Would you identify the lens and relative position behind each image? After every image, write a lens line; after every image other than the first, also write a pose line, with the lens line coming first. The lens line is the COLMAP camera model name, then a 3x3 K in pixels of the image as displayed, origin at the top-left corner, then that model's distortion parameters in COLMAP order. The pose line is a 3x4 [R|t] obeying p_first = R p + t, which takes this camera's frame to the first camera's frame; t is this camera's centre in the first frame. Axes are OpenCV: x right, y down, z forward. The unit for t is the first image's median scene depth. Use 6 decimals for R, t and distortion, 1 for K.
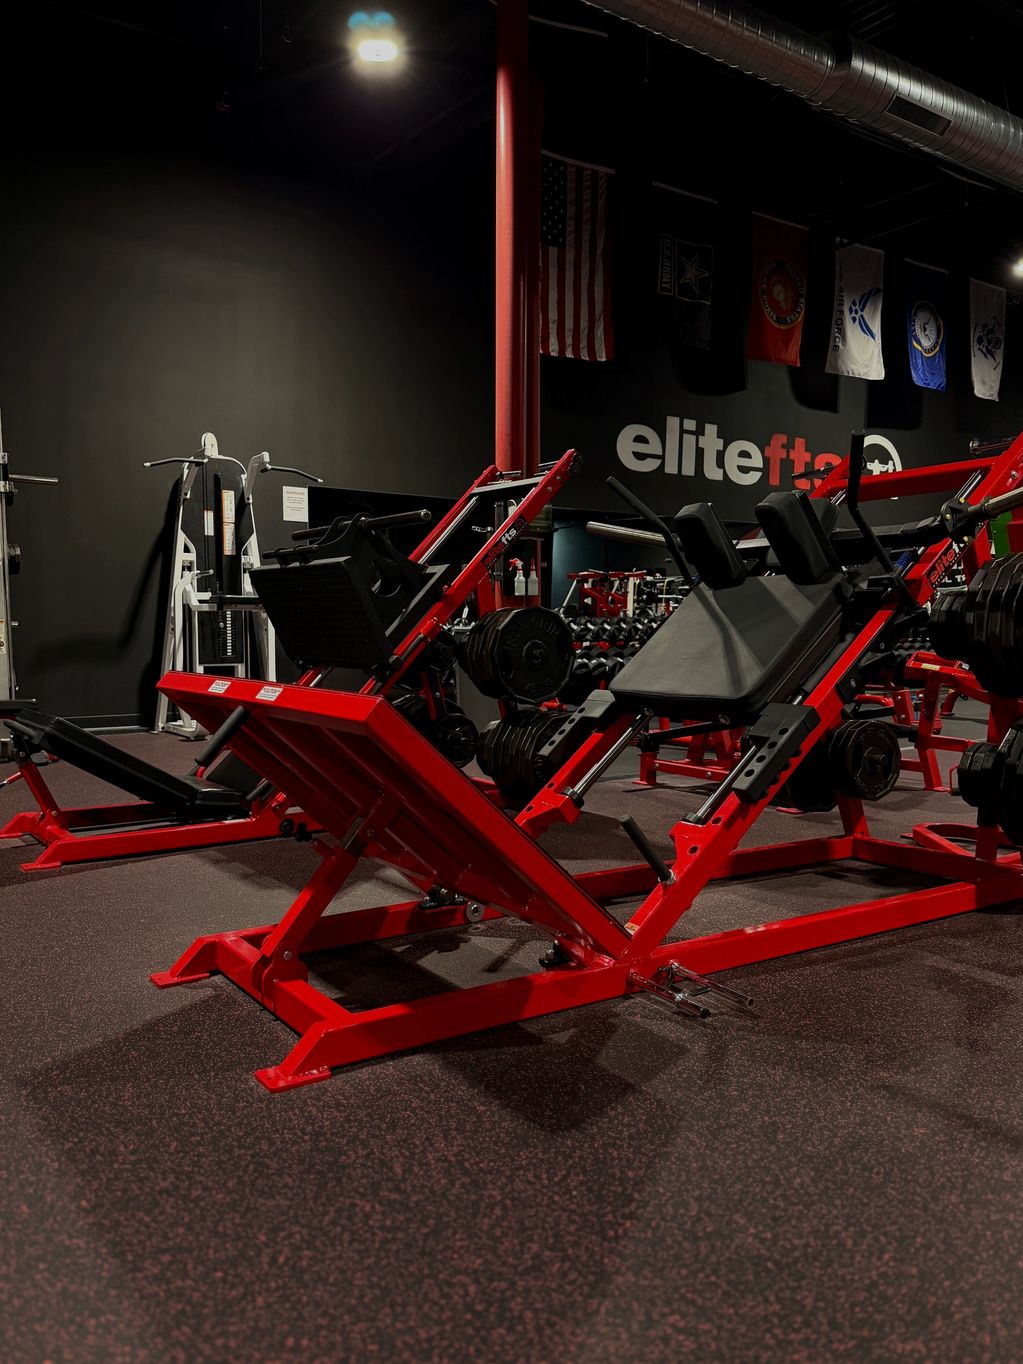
lens RADIAL K [[984.1, 0, 511.5], [0, 984.1, 682.0], [0, 0, 1]] dist [0.209147, -0.351158]
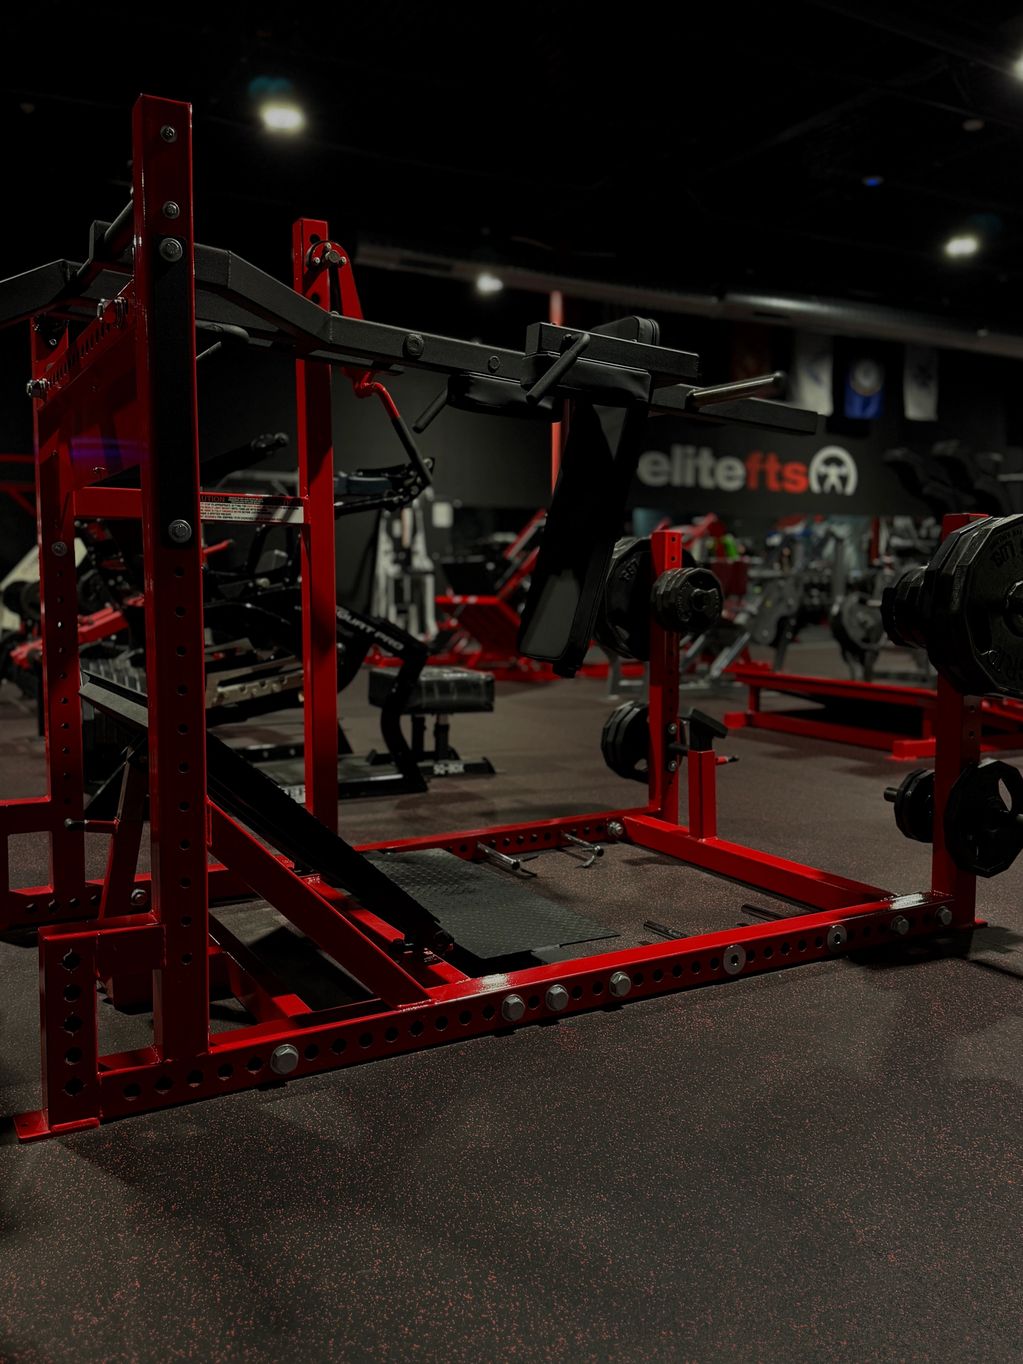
lens RADIAL K [[984.1, 0, 511.5], [0, 984.1, 682.0], [0, 0, 1]] dist [0.209147, -0.351158]
pose [[0.994545, 0.003834, -0.104237, 0.066312], [0.000518, 0.999130, 0.041696, 0.032205], [0.104306, -0.041523, 0.993678, -0.559494]]
